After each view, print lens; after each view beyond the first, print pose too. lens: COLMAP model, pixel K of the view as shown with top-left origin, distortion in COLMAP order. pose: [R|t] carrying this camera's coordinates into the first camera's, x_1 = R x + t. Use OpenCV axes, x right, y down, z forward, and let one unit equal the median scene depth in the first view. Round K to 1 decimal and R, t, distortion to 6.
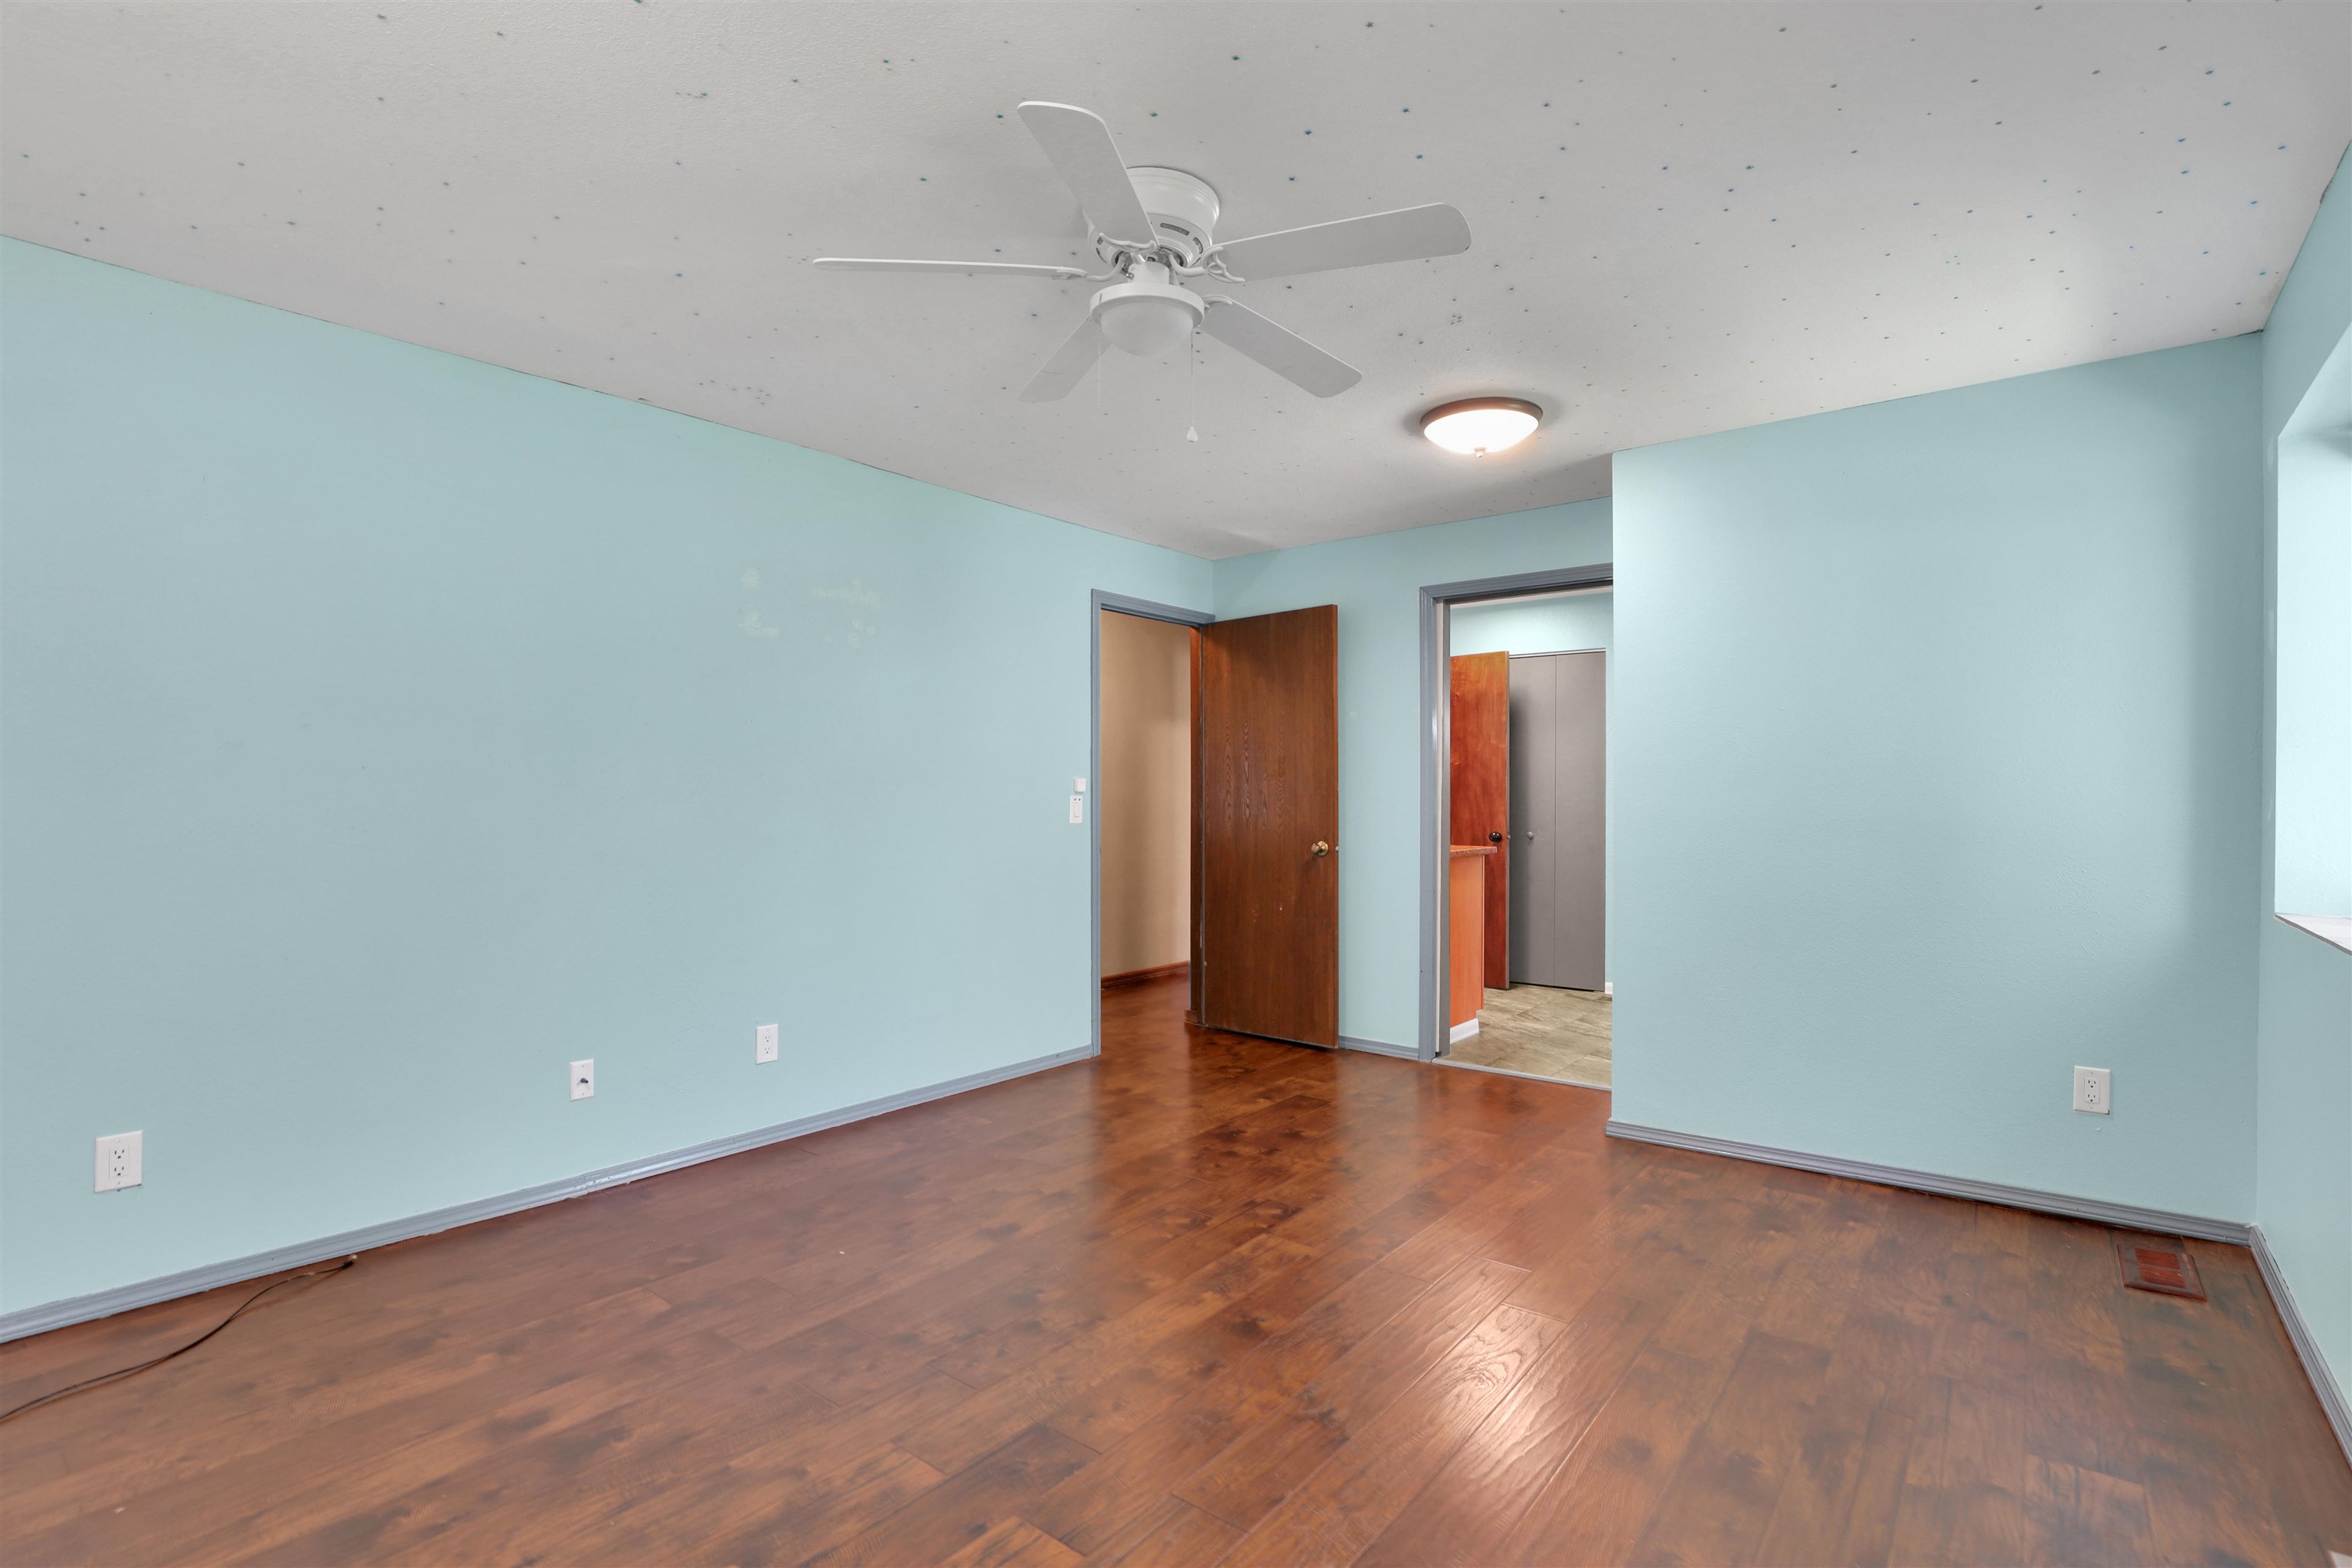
lens RADIAL K [[1089.5, 0, 1184.7], [0, 1089.5, 828.7], [0, 0, 1]] dist [-0.035983, 0.008810]
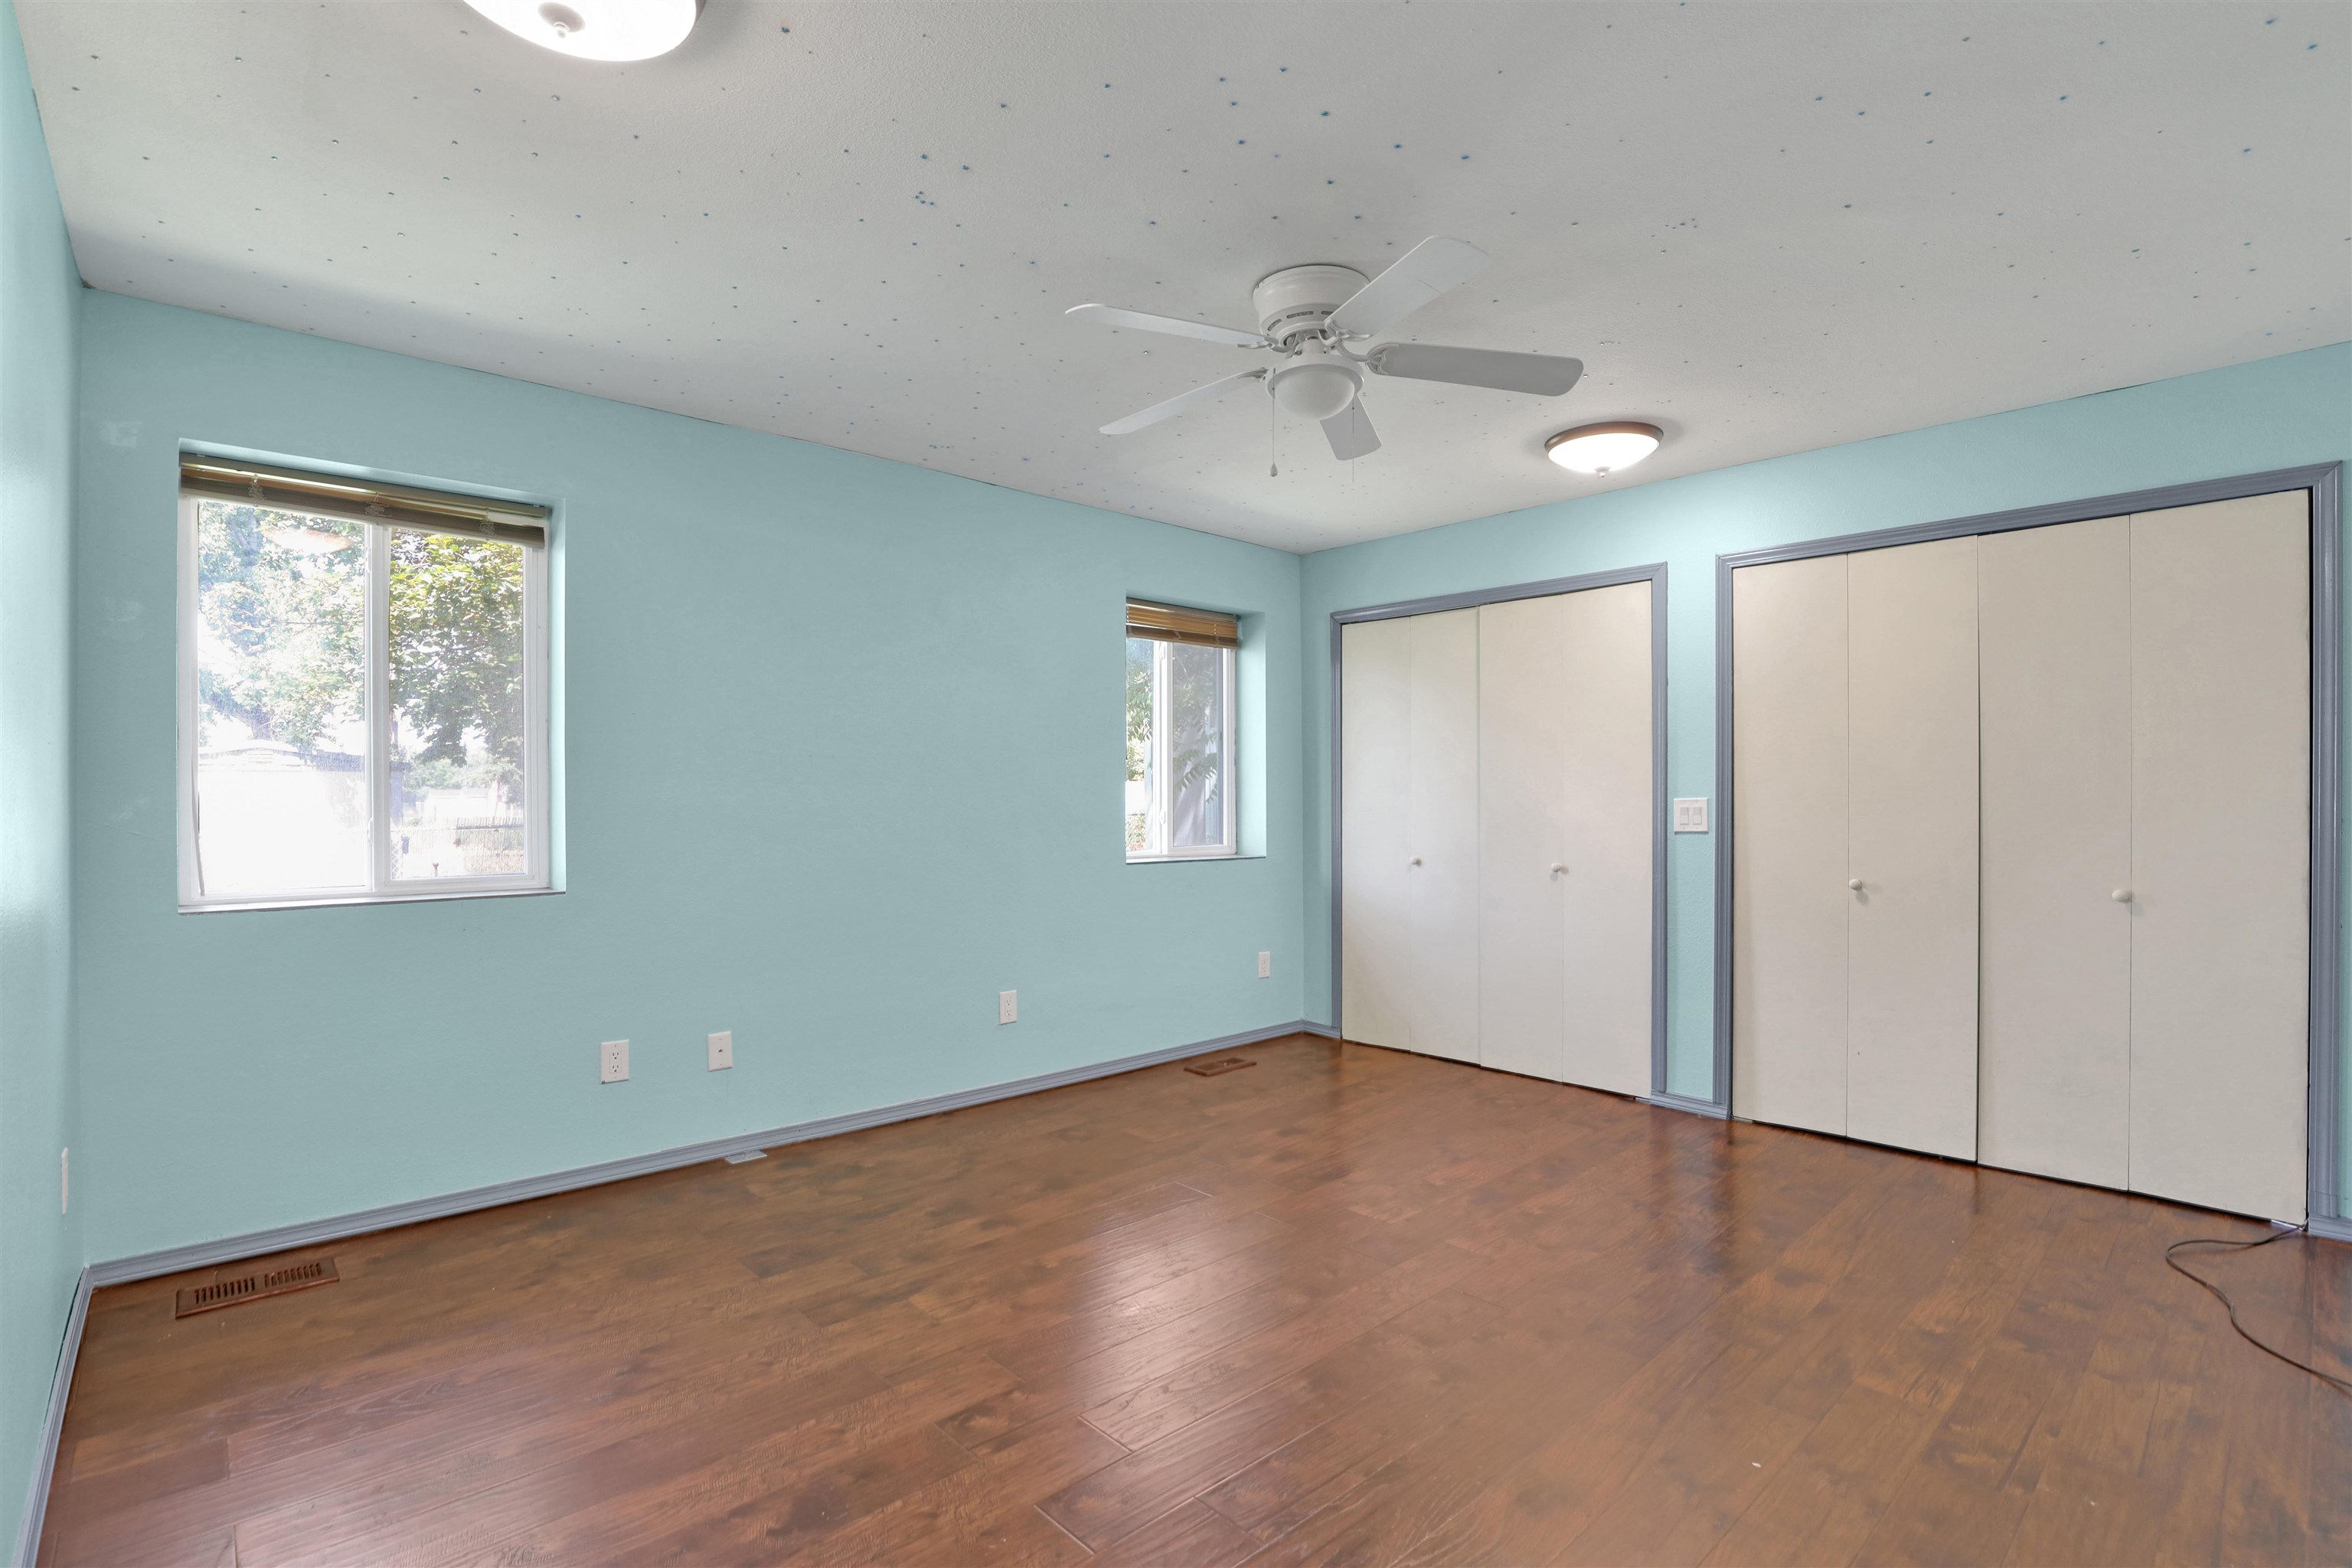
lens RADIAL K [[1089.5, 0, 1184.7], [0, 1089.5, 828.7], [0, 0, 1]] dist [-0.035983, 0.008810]
pose [[-0.988000, -0.007153, 0.154285, -0.075084], [0.002950, 0.997871, 0.065156, -0.071116], [-0.154423, 0.064829, -0.985876, 2.090465]]
